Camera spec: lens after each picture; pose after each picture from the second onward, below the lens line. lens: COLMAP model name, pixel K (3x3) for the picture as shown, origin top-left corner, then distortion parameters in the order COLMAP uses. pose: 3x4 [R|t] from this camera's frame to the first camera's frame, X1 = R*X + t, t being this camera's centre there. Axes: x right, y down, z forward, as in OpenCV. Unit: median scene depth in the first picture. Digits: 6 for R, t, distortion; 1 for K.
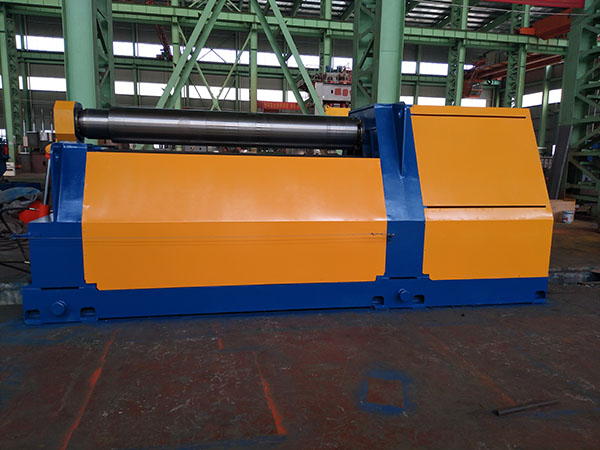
lens RADIAL K [[451.1, 0, 295.7], [0, 451.1, 221.4], [0, 0, 1]] dist [0.093114, -0.128081]
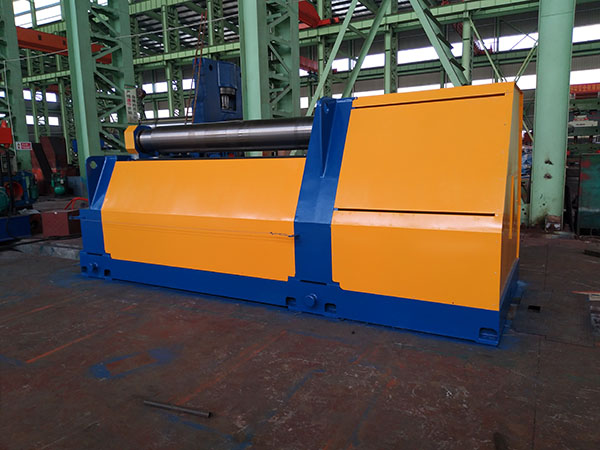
lens RADIAL K [[451.1, 0, 295.7], [0, 451.1, 221.4], [0, 0, 1]] dist [0.093114, -0.128081]
pose [[0.765399, 0.052338, -0.641425, 0.820827], [-0.052677, 0.998438, 0.018610, -0.019661], [0.641397, 0.019544, 0.766960, 0.246939]]
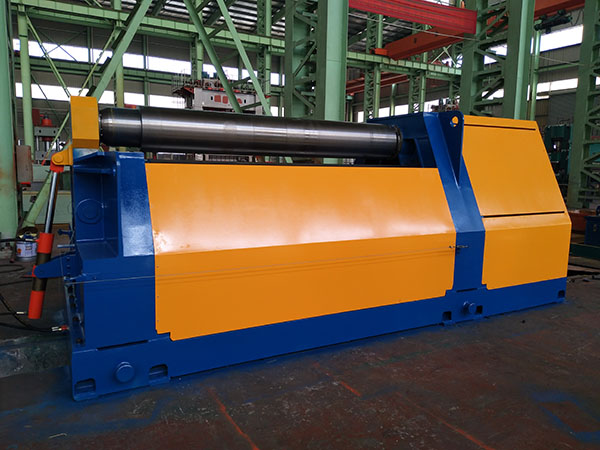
lens RADIAL K [[451.1, 0, 295.7], [0, 451.1, 221.4], [0, 0, 1]] dist [0.093114, -0.128081]
pose [[0.951280, -0.042192, 0.305429, -0.412819], [0.047421, 0.998828, -0.009715, -0.031426], [-0.304661, 0.023725, 0.952165, 0.174353]]
